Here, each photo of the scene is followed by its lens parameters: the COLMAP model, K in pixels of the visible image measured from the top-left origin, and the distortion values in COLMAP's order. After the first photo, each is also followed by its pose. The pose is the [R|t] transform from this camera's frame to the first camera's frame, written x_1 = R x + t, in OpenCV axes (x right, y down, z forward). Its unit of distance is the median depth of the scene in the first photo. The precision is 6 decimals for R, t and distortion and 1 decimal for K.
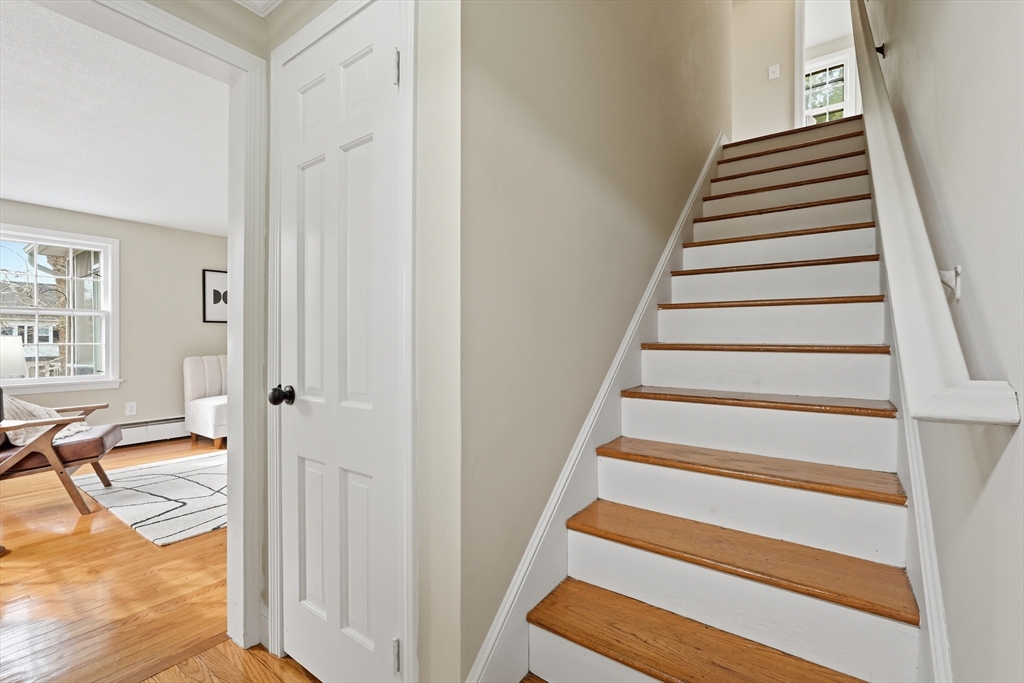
lens RADIAL K [[451.4, 0, 517.0], [0, 451.4, 336.7], [0, 0, 1]] dist [-0.009333, 0.003354]
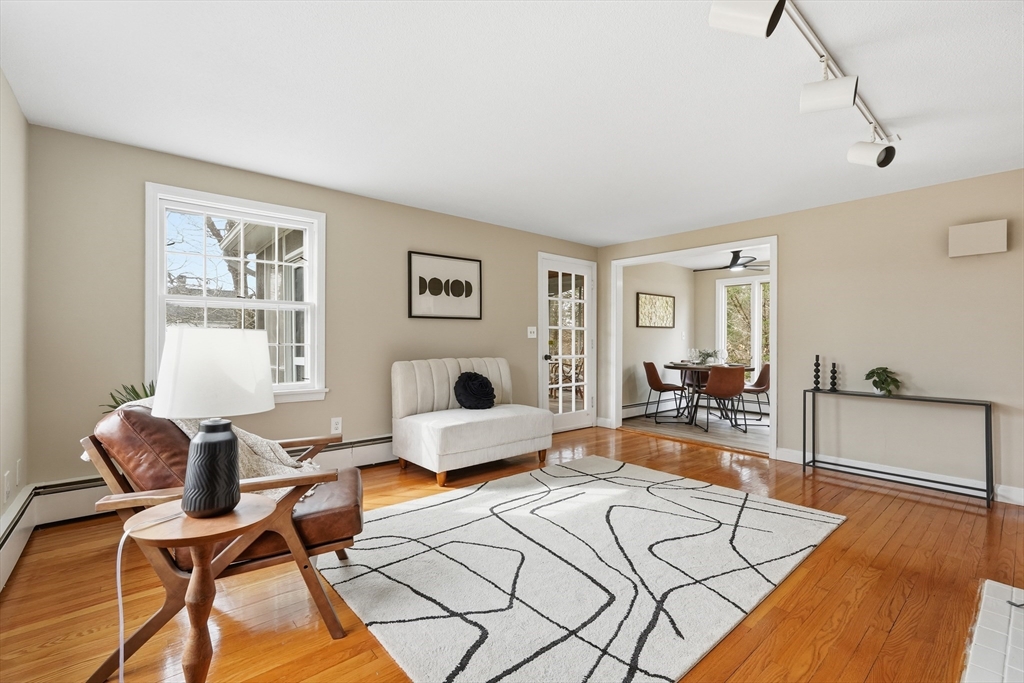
lens RADIAL K [[451.4, 0, 510.3], [0, 451.4, 336.9], [0, 0, 1]] dist [-0.009333, 0.003354]
pose [[0.970966, 0.001294, -0.239213, -0.571358], [-0.001676, 0.999998, -0.001390, 0.004673], [0.239211, 0.001750, 0.970966, 0.458500]]
